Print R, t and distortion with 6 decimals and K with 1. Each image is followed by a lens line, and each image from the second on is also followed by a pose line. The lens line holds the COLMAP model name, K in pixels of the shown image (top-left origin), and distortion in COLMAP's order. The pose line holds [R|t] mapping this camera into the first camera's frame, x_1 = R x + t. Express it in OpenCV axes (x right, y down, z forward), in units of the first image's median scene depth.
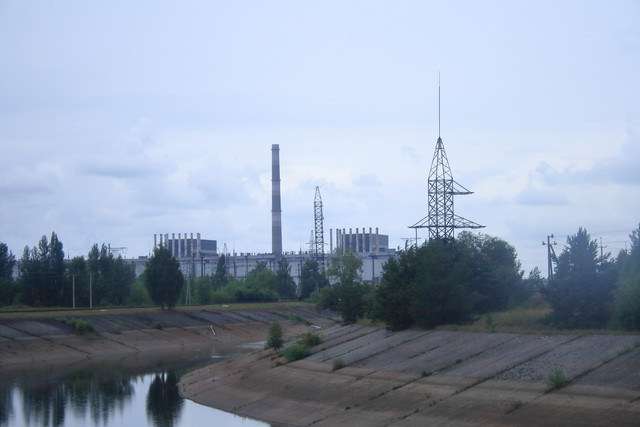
lens RADIAL K [[1628.3, 0, 320.0], [0, 1628.3, 213.5], [0, 0, 1]] dist [0.054208, 0.915944]
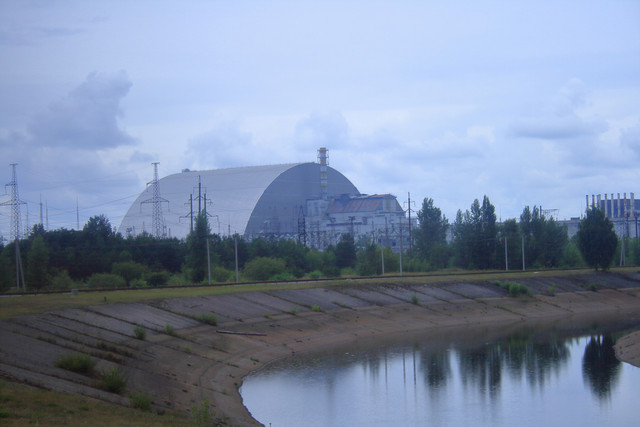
lens RADIAL K [[1628.3, 0, 320.0], [0, 1628.3, 213.5], [0, 0, 1]] dist [0.054208, 0.915944]
pose [[0.965360, -0.020762, -0.260095, -0.000383], [0.026787, 0.999448, 0.019640, 0.000114], [0.259543, -0.025927, 0.965383, 0.003270]]
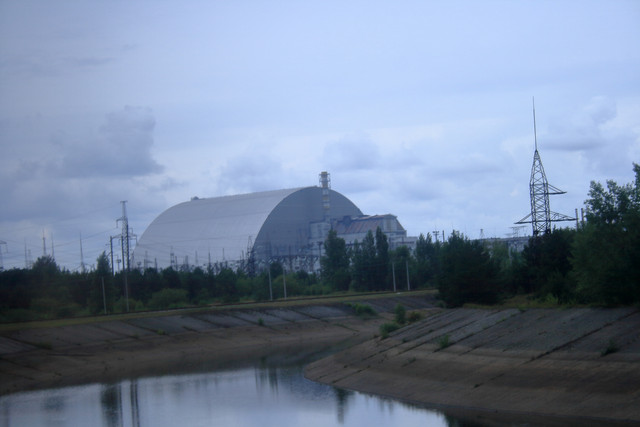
lens RADIAL K [[1628.3, 0, 320.0], [0, 1628.3, 213.5], [0, 0, 1]] dist [0.054208, 0.915944]
pose [[0.957340, -0.060410, -0.282580, 0.181133], [0.065131, 0.997850, 0.007335, -0.012224], [0.281529, -0.025427, 0.959216, -0.168345]]
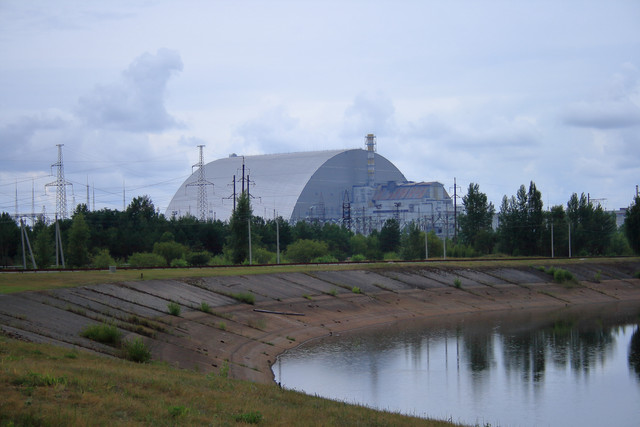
lens RADIAL K [[1628.3, 0, 320.0], [0, 1628.3, 213.5], [0, 0, 1]] dist [0.054208, 0.915944]
pose [[0.957558, -0.004971, -0.288199, -0.000485], [0.013195, 0.999559, 0.026600, 0.004310], [0.287939, -0.029274, 0.957201, 0.014947]]
